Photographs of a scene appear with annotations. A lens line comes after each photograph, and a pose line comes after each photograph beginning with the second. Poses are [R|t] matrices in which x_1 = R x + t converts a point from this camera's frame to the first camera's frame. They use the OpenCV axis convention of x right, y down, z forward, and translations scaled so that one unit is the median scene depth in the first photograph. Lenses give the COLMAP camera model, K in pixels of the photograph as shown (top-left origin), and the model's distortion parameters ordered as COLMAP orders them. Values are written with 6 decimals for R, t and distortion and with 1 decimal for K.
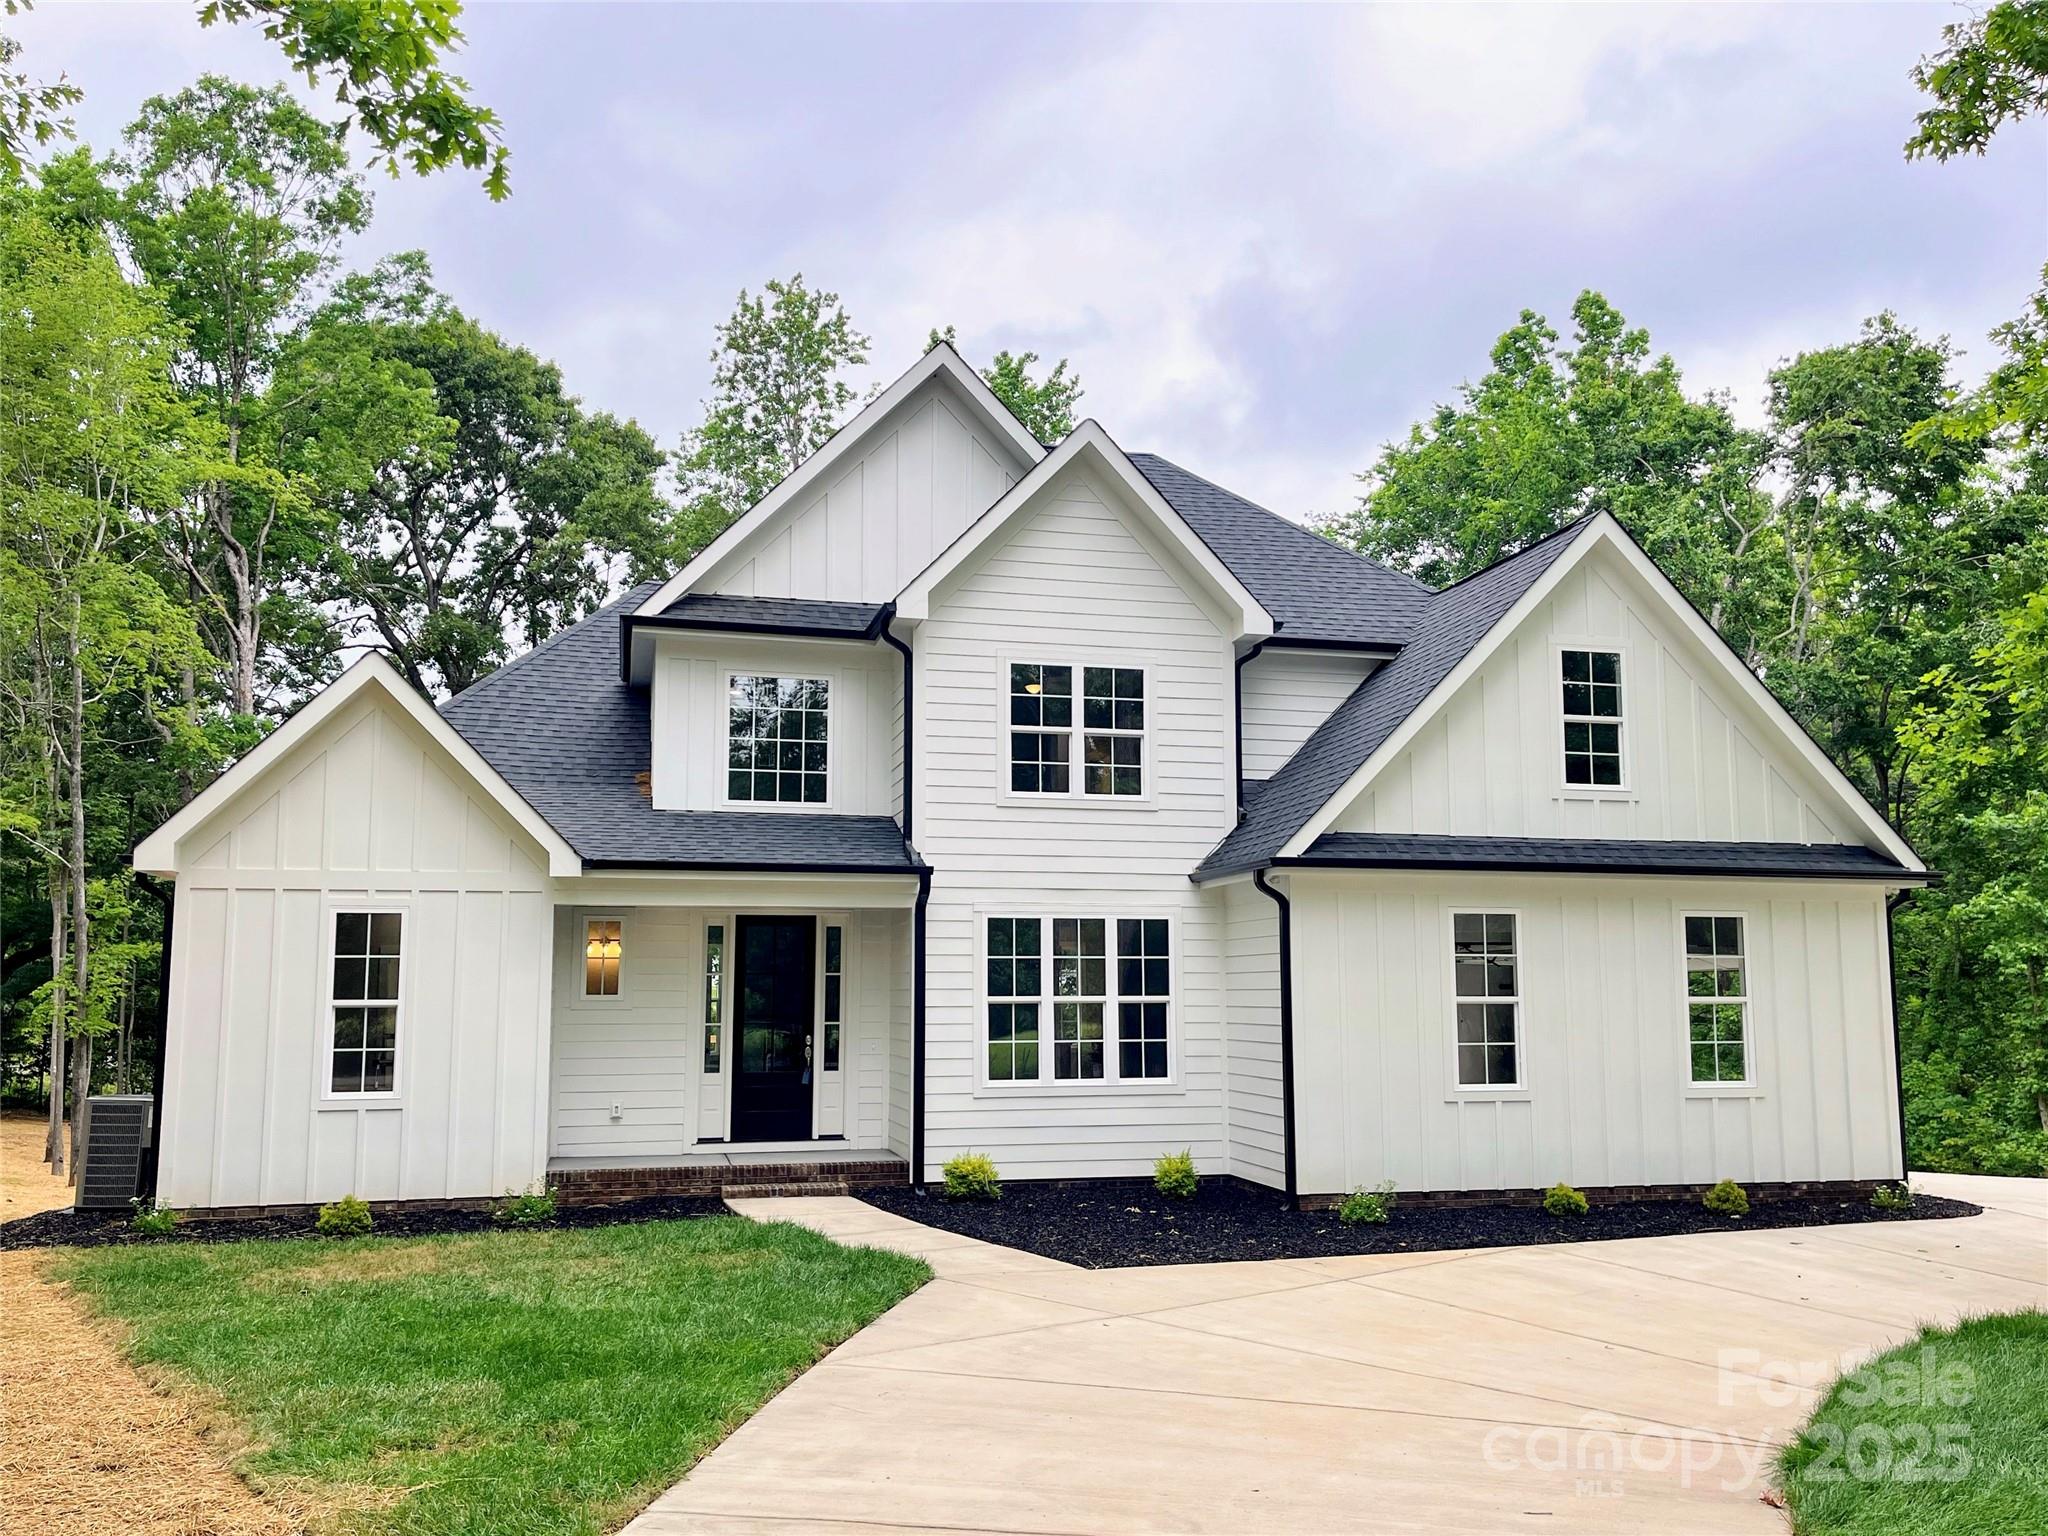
lens RADIAL K [[1666.9, 0, 1020.0], [0, 1666.9, 814.2], [0, 0, 1]] dist [0.064182, -0.052502]
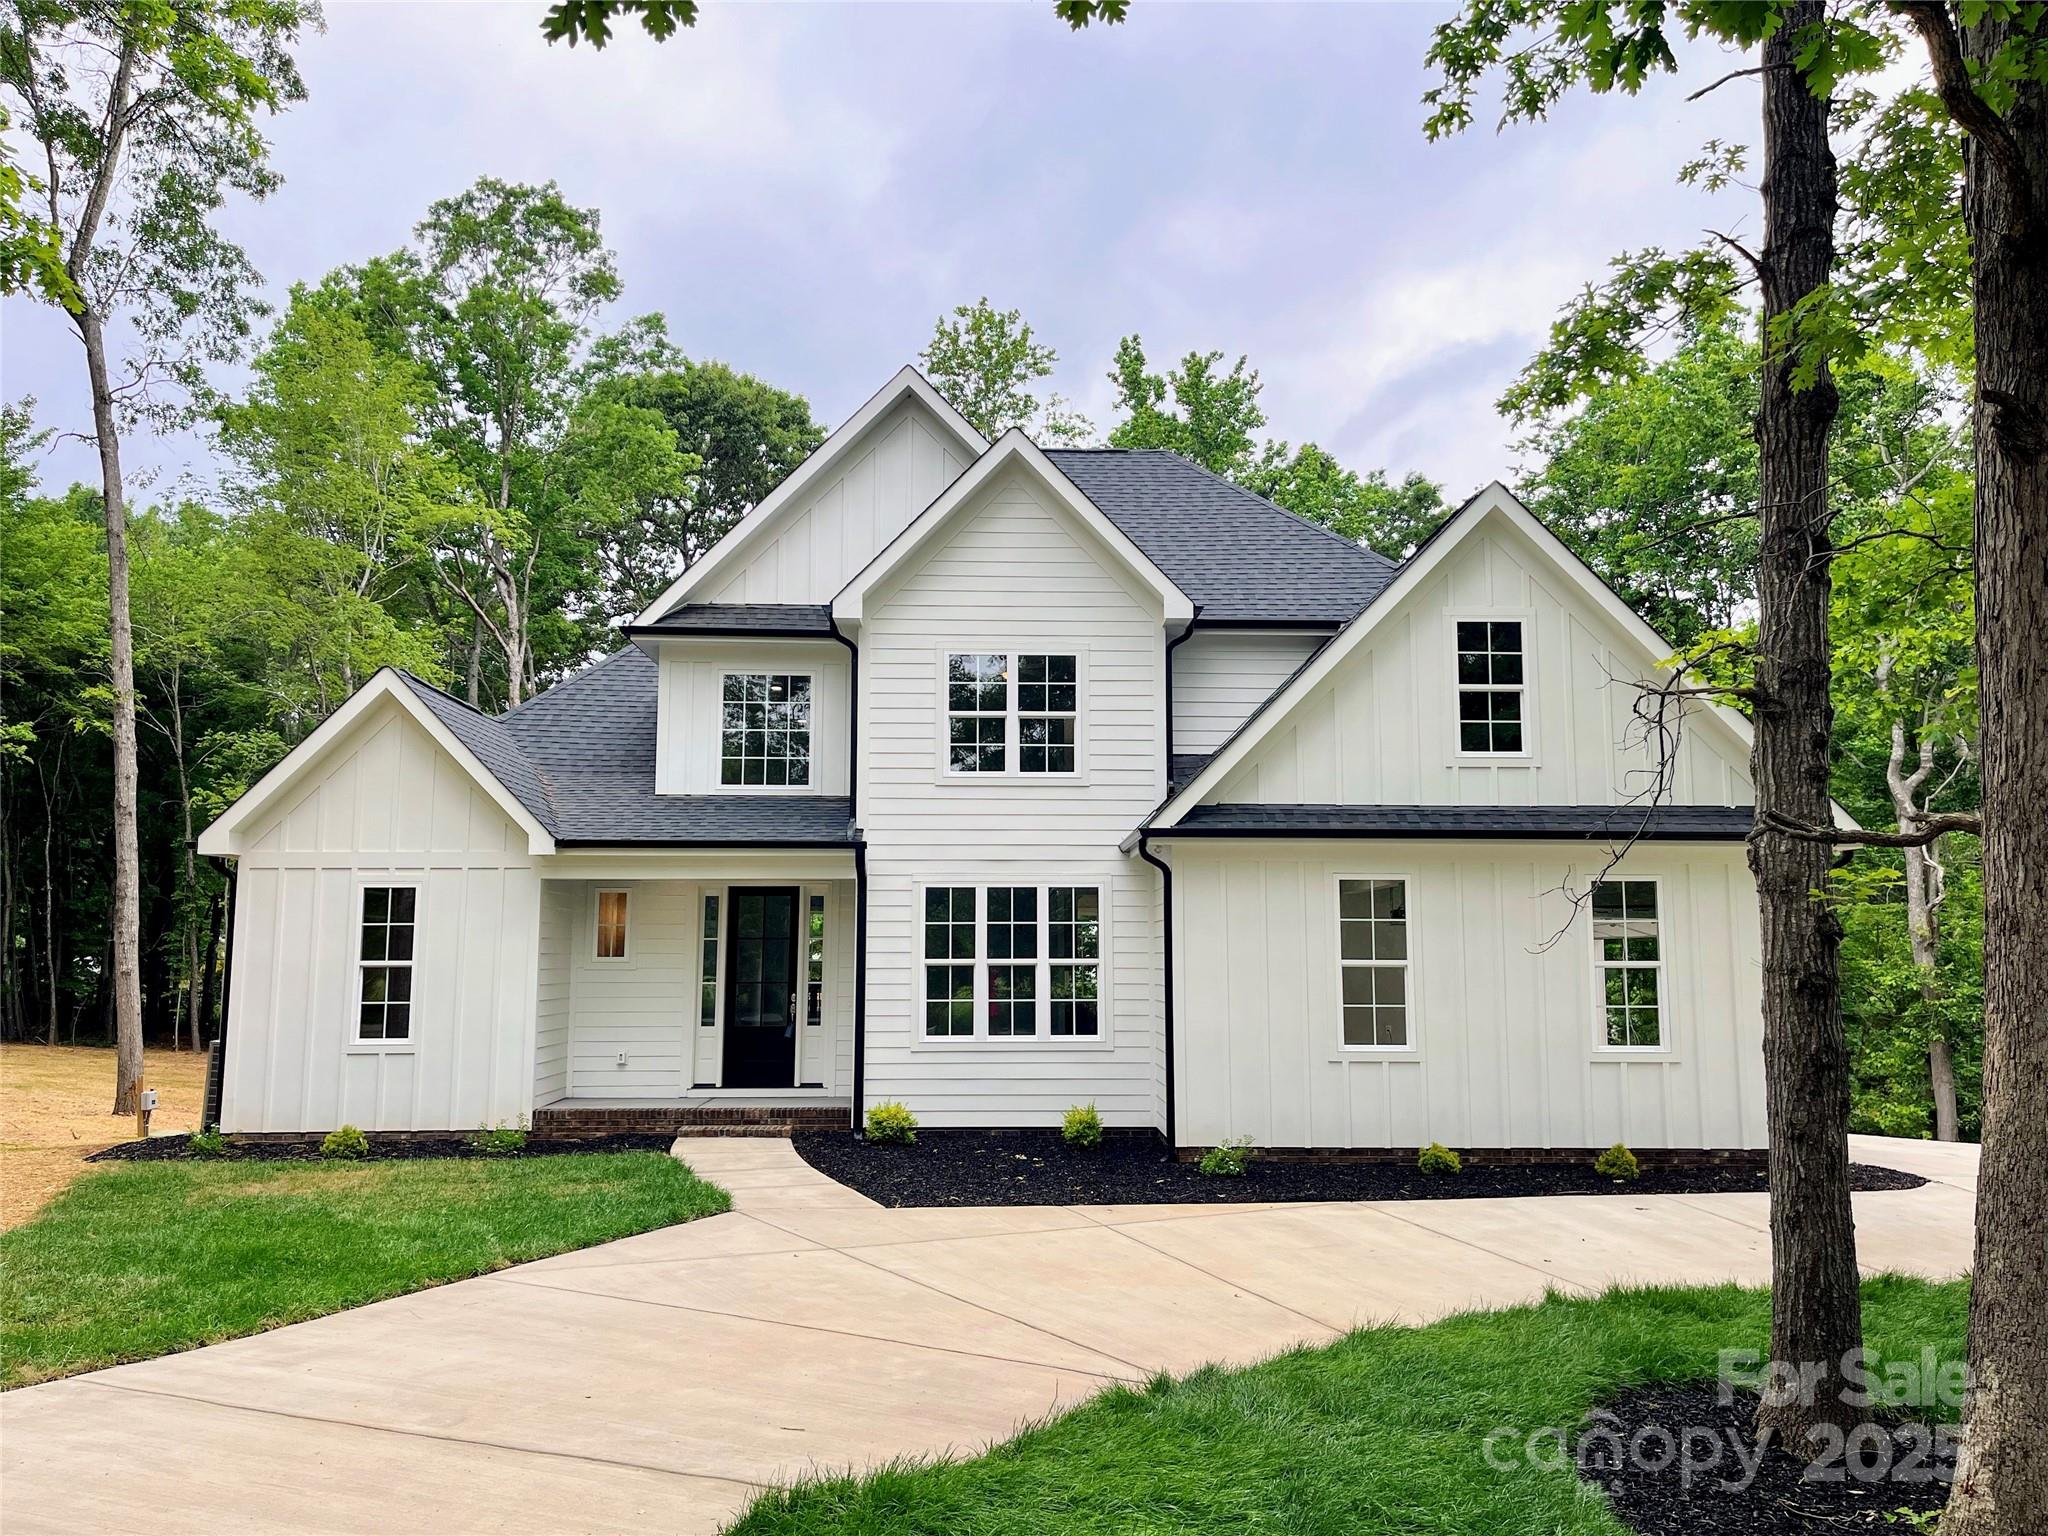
lens RADIAL K [[1552.5, 0, 1012.1], [0, 1552.5, 777.4], [0, 0, 1]] dist [0.046397, 0.005584]
pose [[0.976016, -0.022578, -0.216527, 0.258056], [0.021392, 0.999741, -0.007823, -0.000934], [0.216647, 0.003003, 0.976245, 0.014707]]
